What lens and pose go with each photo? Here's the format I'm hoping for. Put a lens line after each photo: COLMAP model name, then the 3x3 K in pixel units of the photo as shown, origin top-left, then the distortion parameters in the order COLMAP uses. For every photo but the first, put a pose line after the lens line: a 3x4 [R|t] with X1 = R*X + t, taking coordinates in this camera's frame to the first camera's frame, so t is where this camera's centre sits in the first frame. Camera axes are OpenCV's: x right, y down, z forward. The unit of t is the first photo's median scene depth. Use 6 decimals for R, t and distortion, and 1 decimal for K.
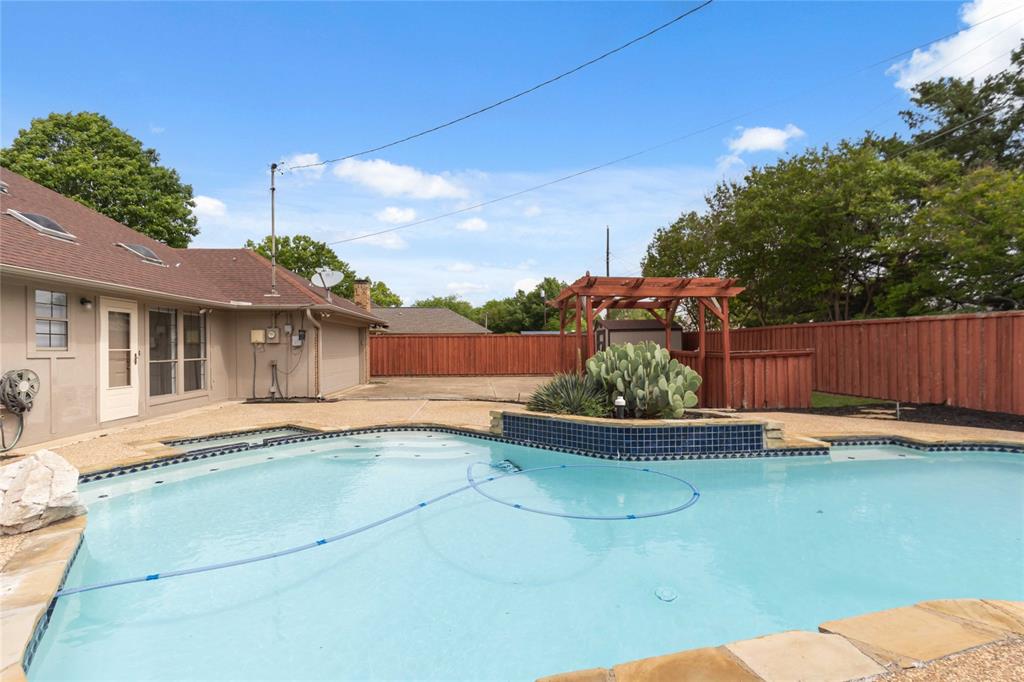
lens RADIAL K [[479.7, 0, 512.0], [0, 479.7, 341.0], [0, 0, 1]] dist [0.000497, 0.000772]
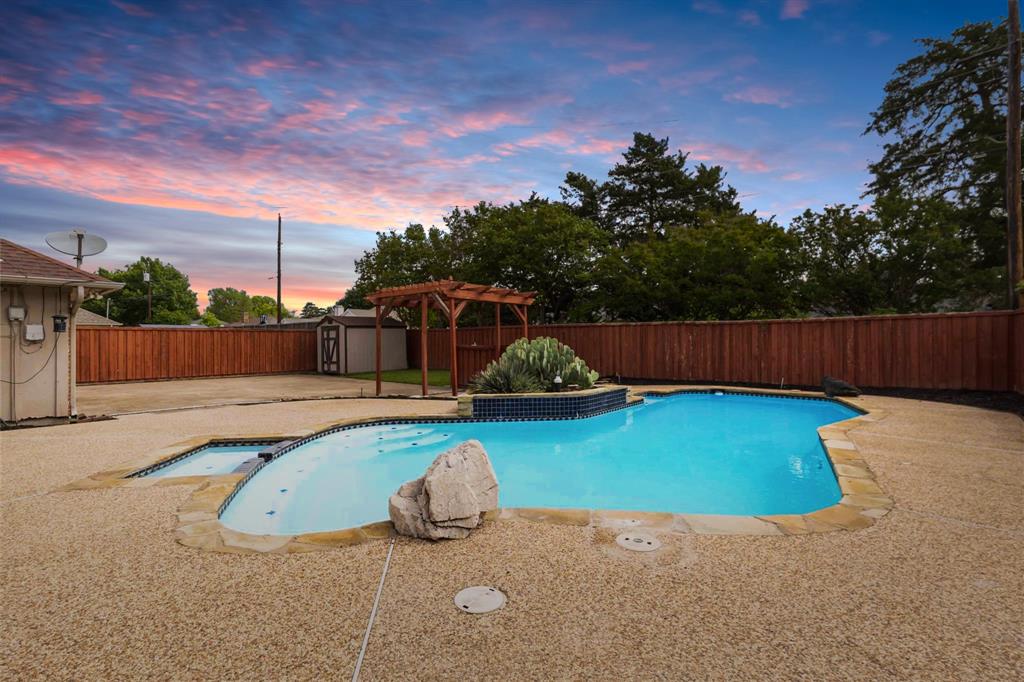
lens RADIAL K [[485.6, 0, 512.0], [0, 485.6, 341.0], [0, 0, 1]] dist [-0.001135, 0.000081]
pose [[0.688801, 0.003140, 0.724943, -0.588445], [-0.006879, 0.999974, 0.002205, 0.006894], [-0.724918, -0.006505, 0.688805, 0.084831]]
